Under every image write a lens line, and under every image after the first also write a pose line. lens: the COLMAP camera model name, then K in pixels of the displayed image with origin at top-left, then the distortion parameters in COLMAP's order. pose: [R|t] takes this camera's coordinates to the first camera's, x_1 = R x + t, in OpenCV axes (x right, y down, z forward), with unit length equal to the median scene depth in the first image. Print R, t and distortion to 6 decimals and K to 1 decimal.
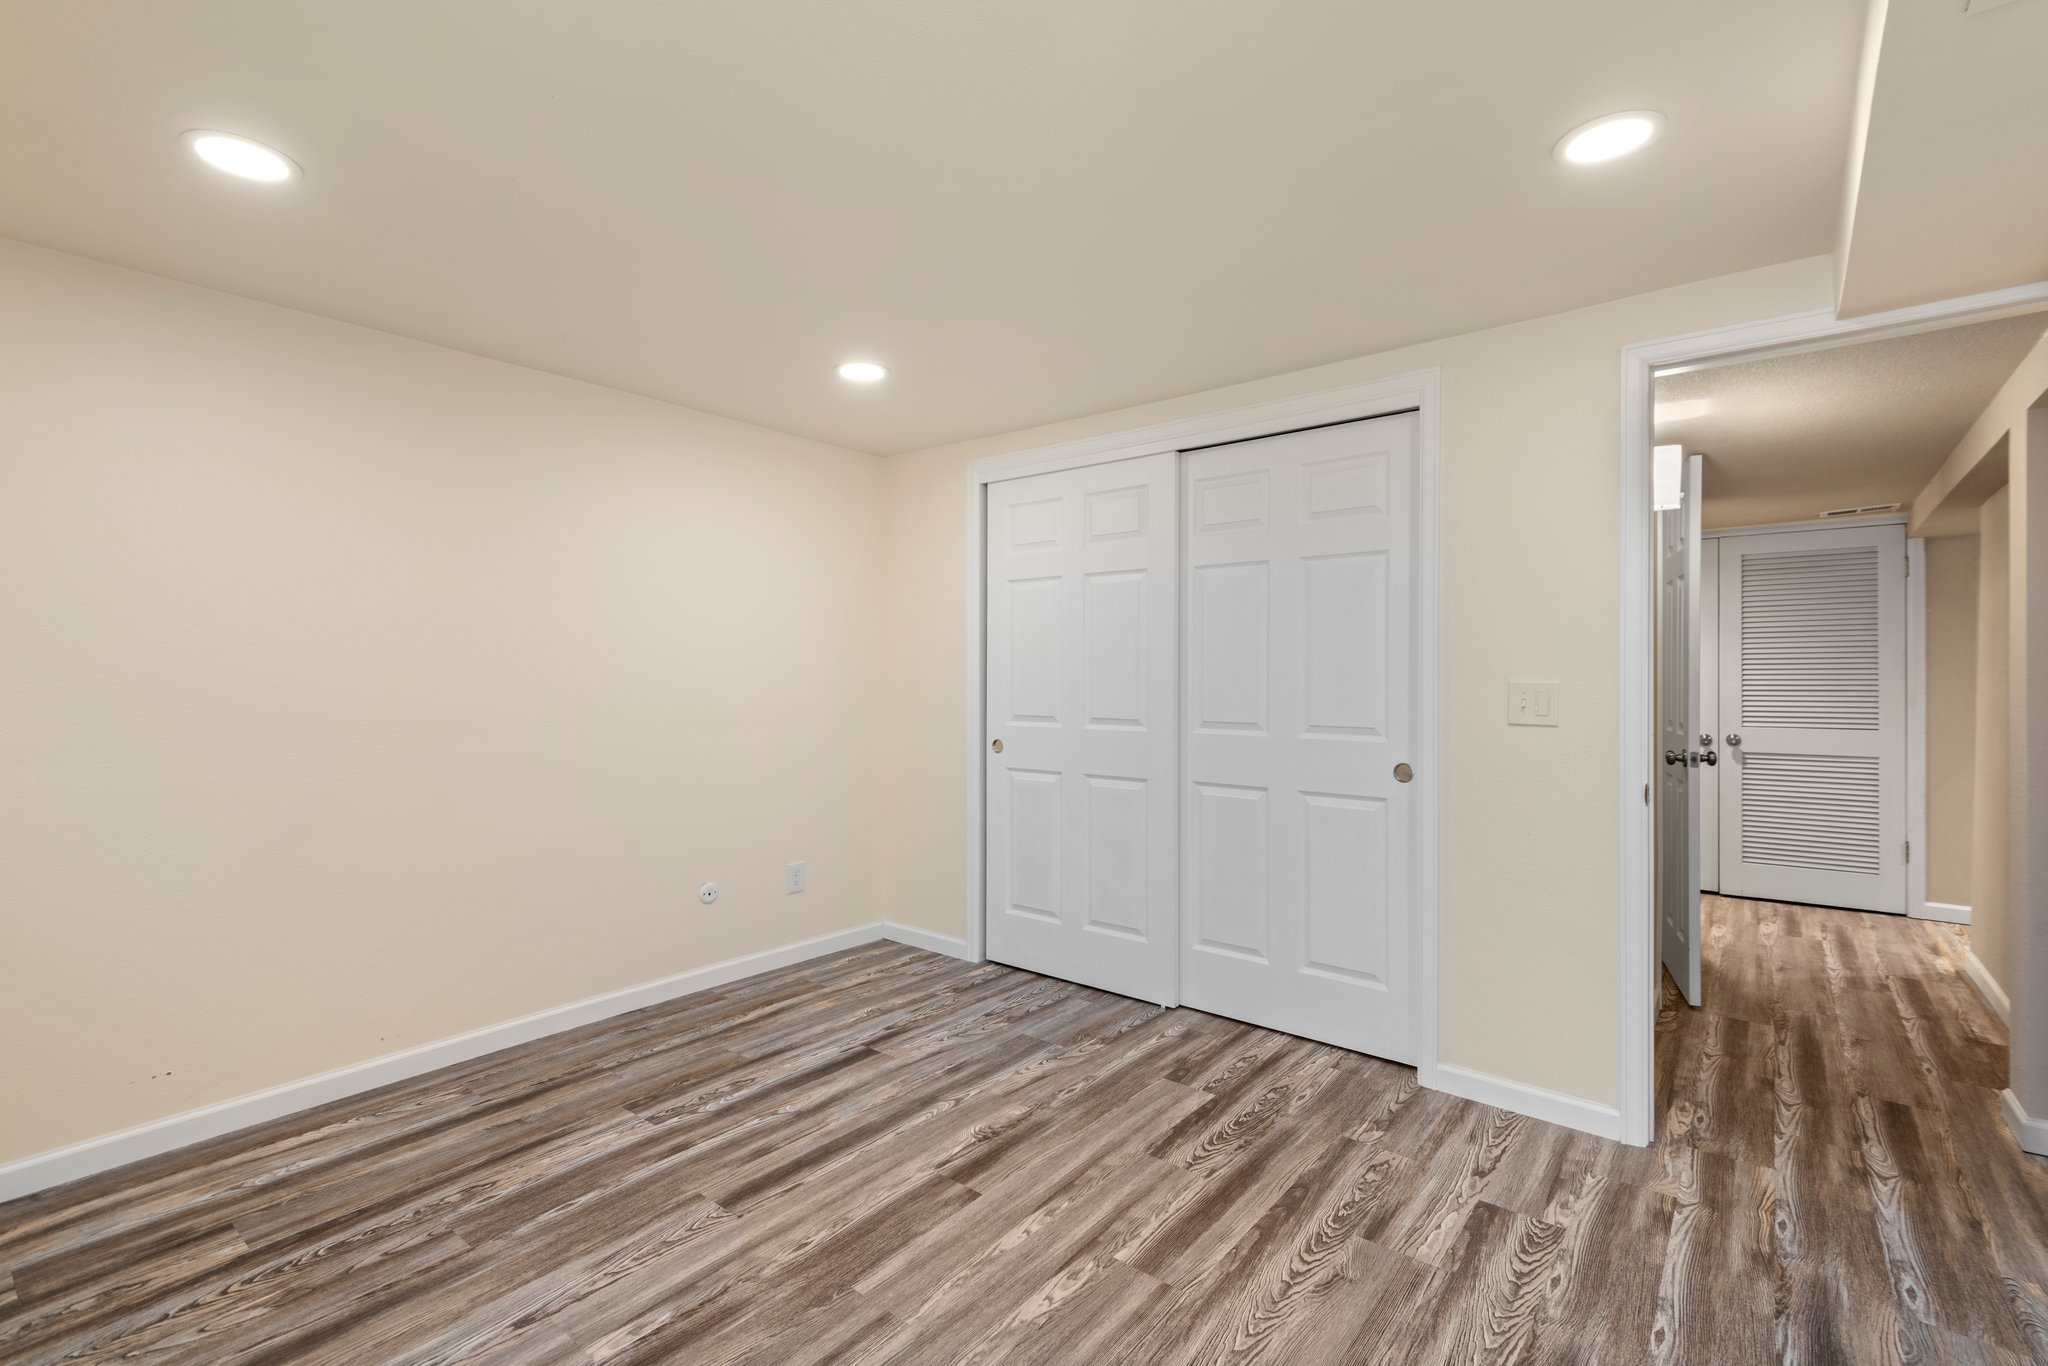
lens RADIAL K [[925.3, 0, 1016.9], [0, 925.3, 673.3], [0, 0, 1]] dist [0.028222, -0.010587]
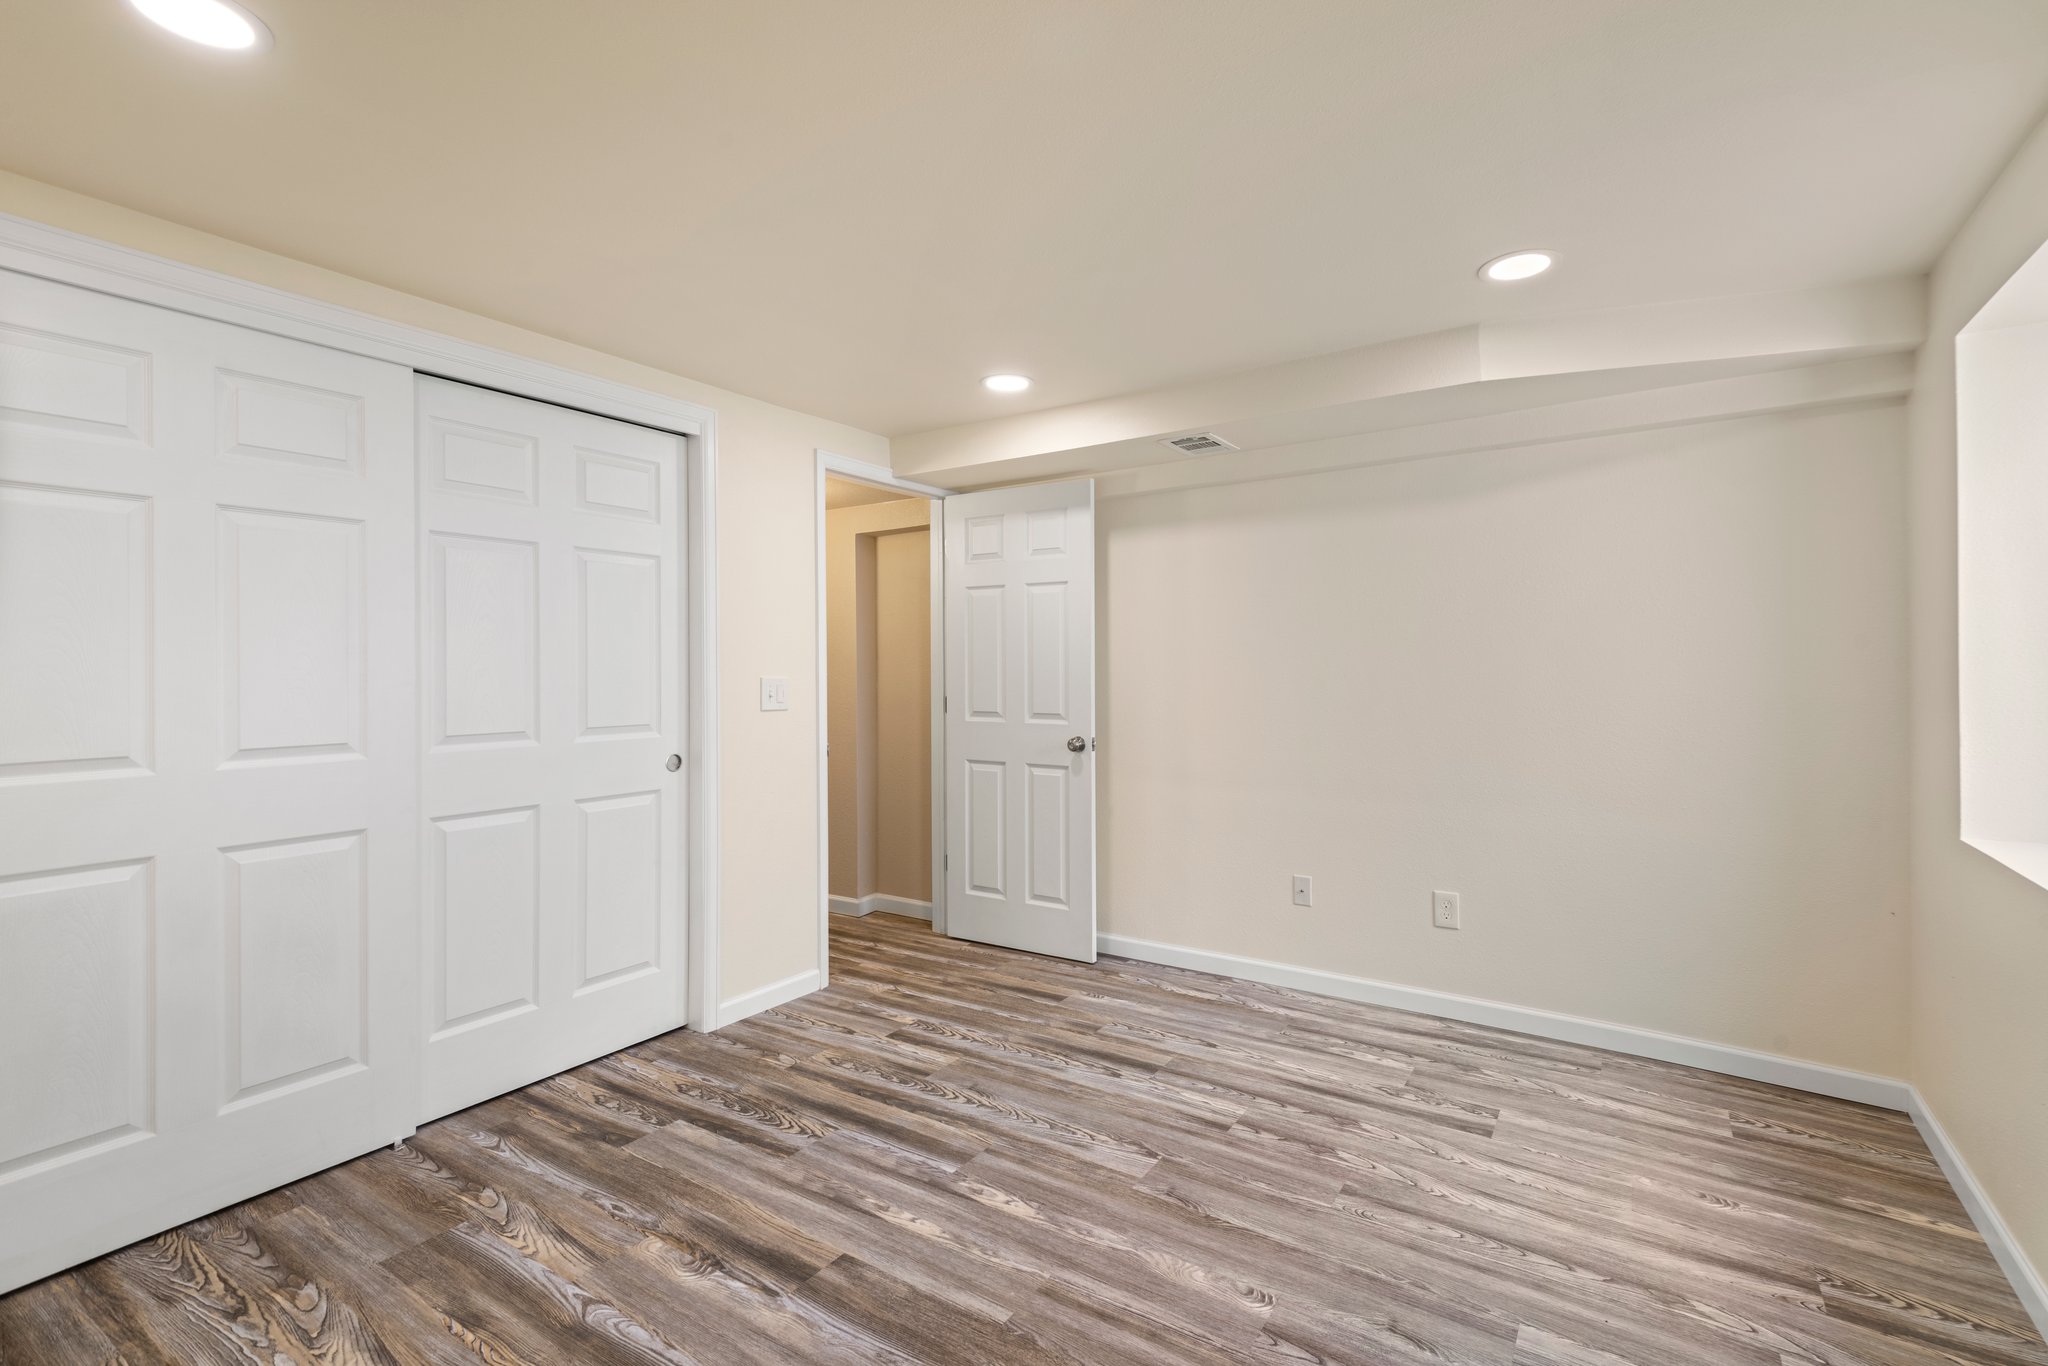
lens RADIAL K [[925.3, 0, 1069.4], [0, 925.3, 663.1], [0, 0, 1]] dist [0.028222, -0.010587]
pose [[-0.127471, 0.003885, 0.991835, -0.919190], [0.004285, 0.999985, -0.003366, -0.004516], [-0.991833, 0.003821, -0.127486, 0.860755]]
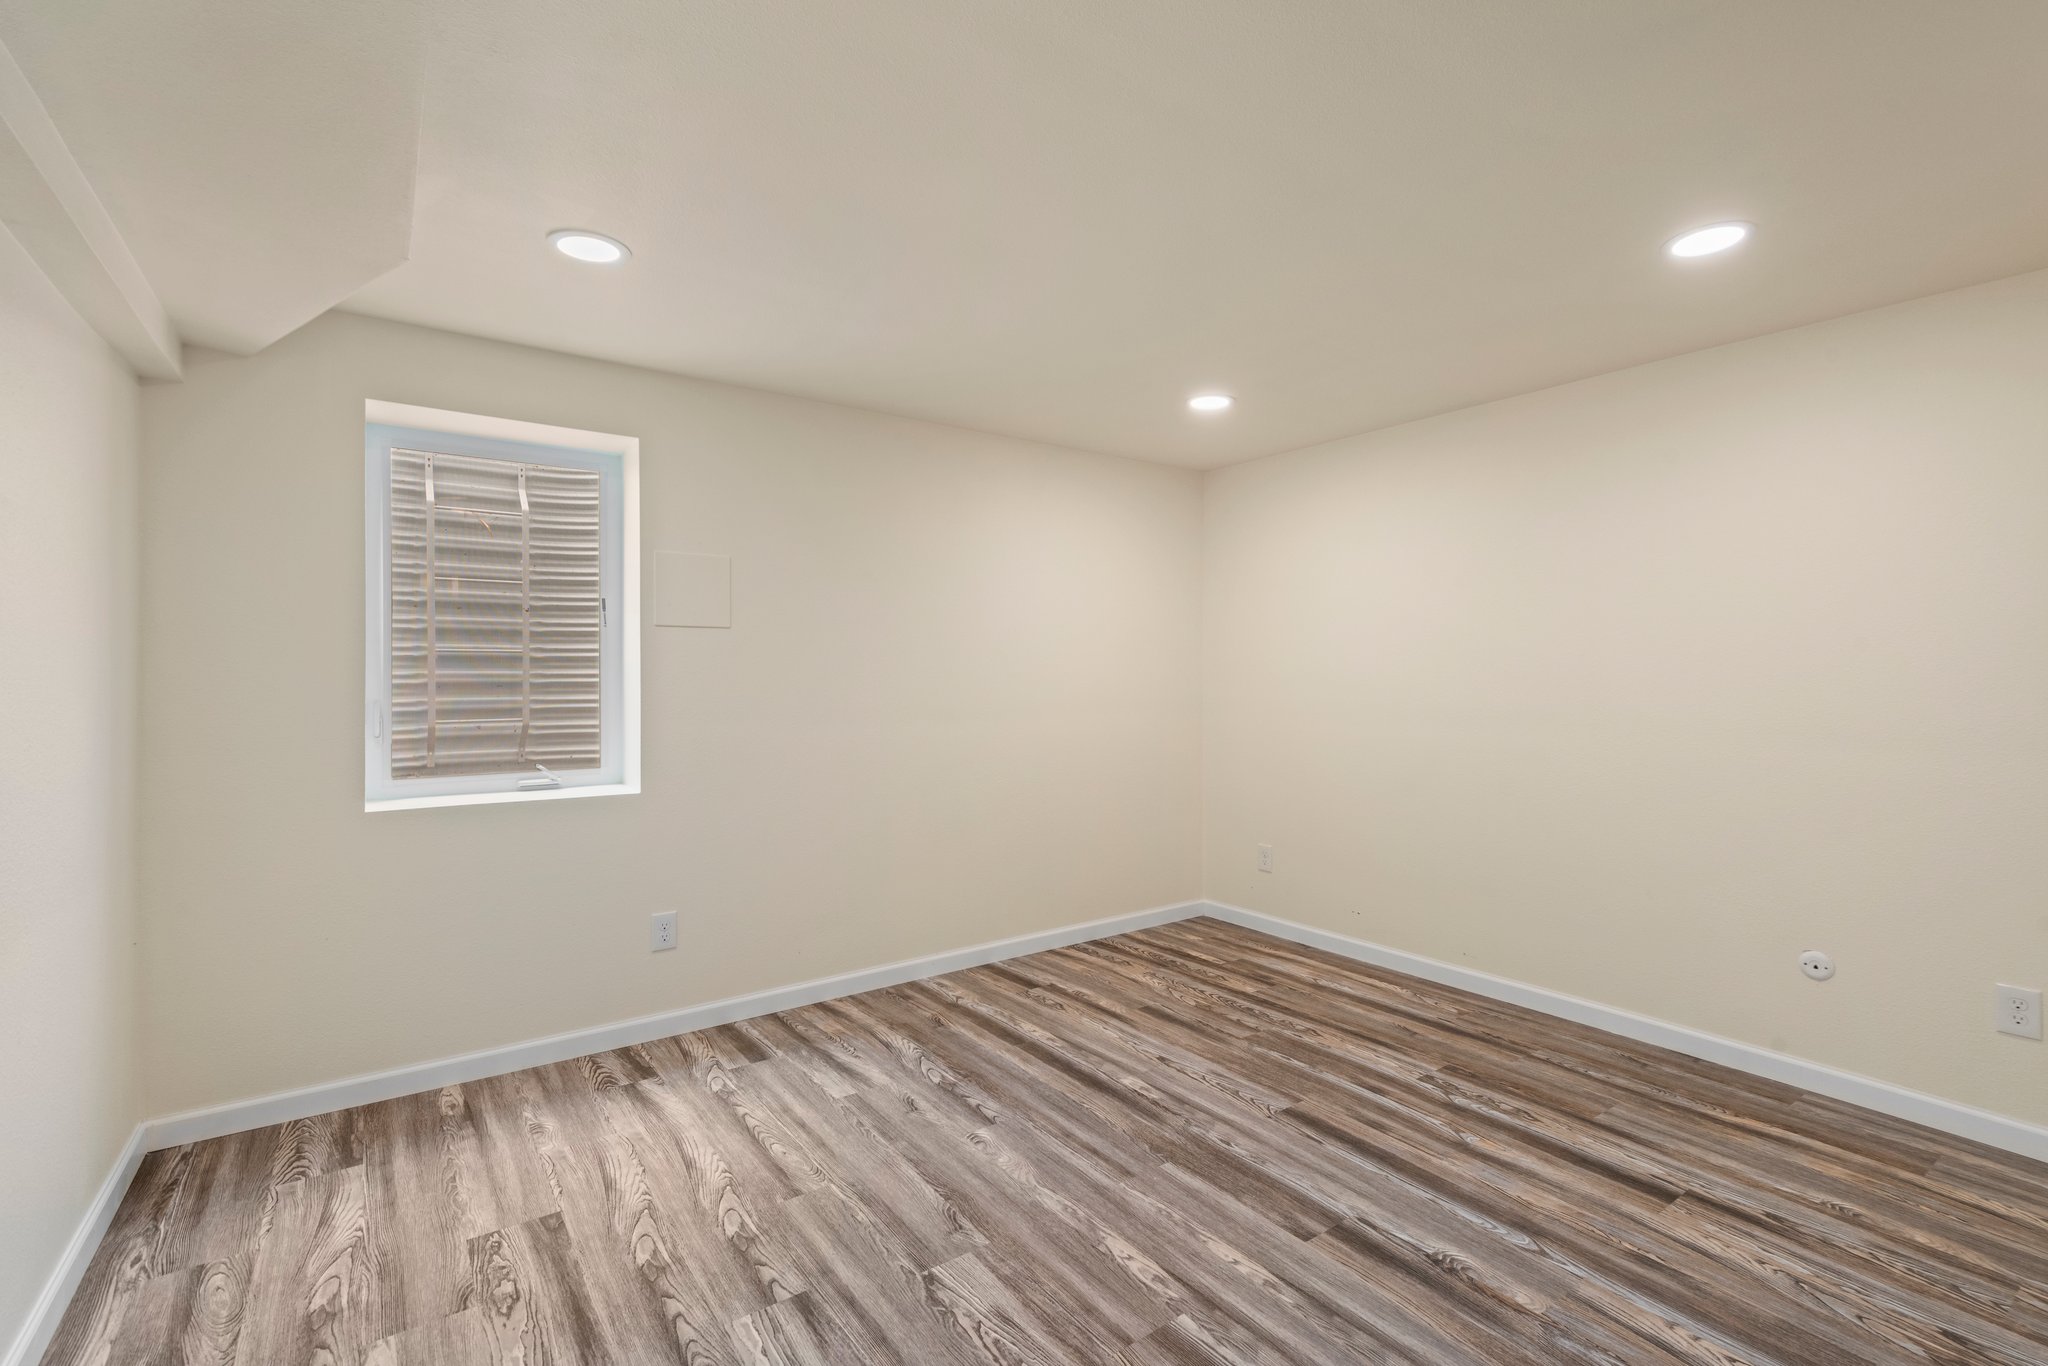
lens RADIAL K [[925.3, 0, 1045.1], [0, 925.3, 681.5], [0, 0, 1]] dist [0.028222, -0.010587]
pose [[-0.256688, 0.008183, -0.966460, 0.862615], [0.000626, 0.999965, 0.008300, 0.007381], [0.966494, 0.001526, -0.256684, 0.947235]]
